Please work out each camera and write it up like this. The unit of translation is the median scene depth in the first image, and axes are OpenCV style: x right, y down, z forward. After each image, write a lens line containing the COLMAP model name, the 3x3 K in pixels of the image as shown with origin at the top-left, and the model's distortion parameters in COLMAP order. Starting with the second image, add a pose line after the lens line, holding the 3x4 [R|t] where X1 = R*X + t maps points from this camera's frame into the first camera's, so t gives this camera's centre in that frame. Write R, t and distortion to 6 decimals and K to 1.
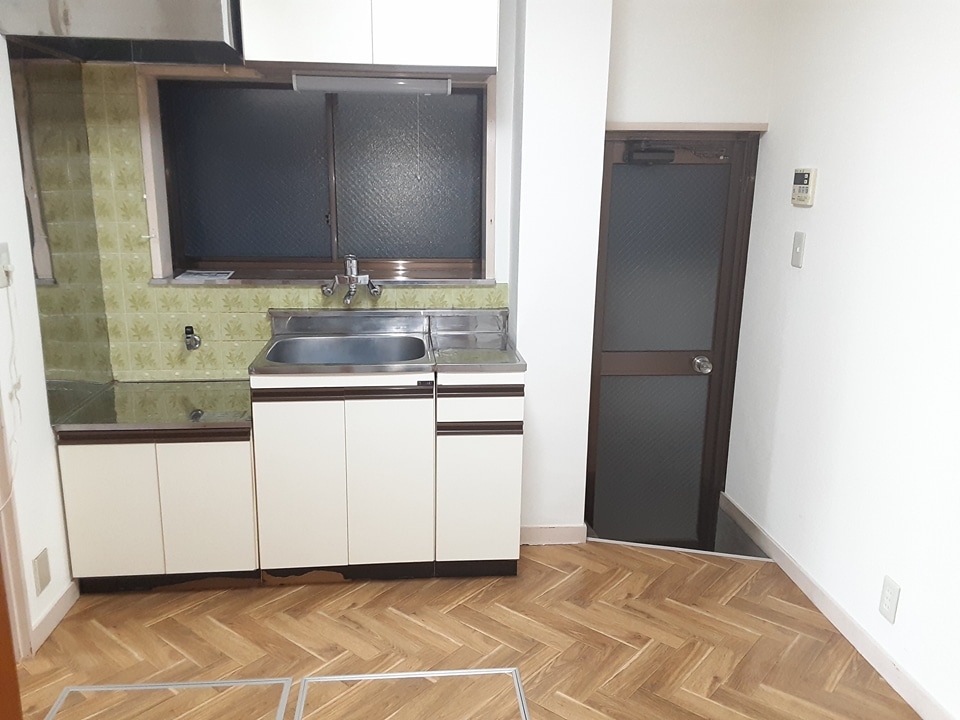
lens RADIAL K [[767.8, 0, 474.2], [0, 767.8, 358.0], [0, 0, 1]] dist [0.099723, -0.127993]
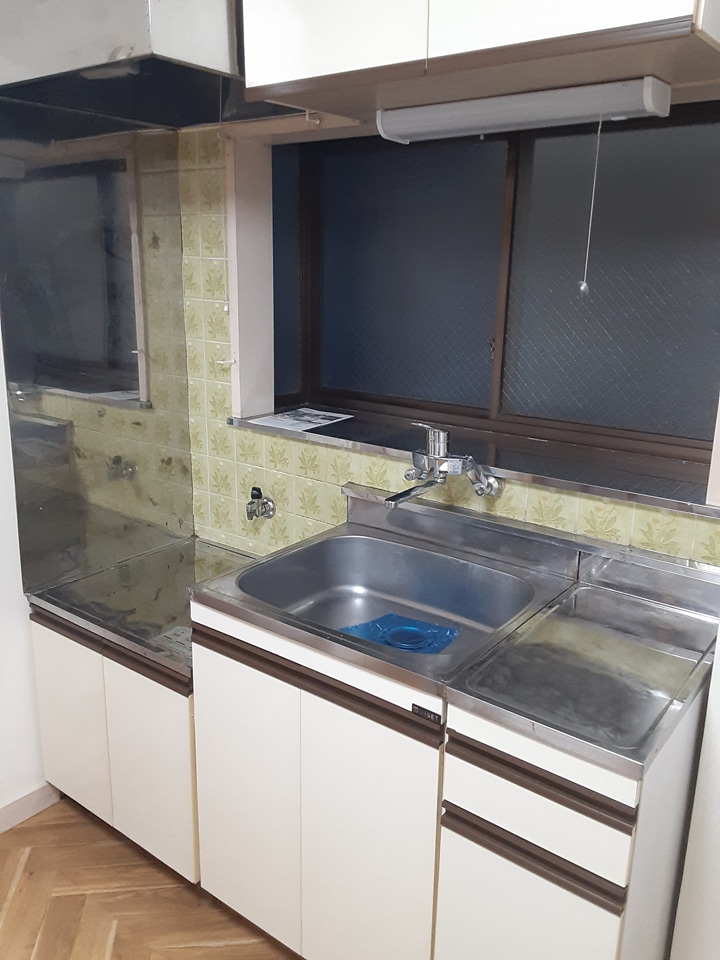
lens RADIAL K [[767.8, 0, 356.8], [0, 767.8, 464.6], [0, 0, 1]] dist [0.099723, -0.127993]
pose [[0.738278, 0.172383, -0.652096, 0.172783], [-0.162258, 0.983789, 0.076364, -0.134916], [0.654689, 0.049429, 0.754281, 0.525969]]
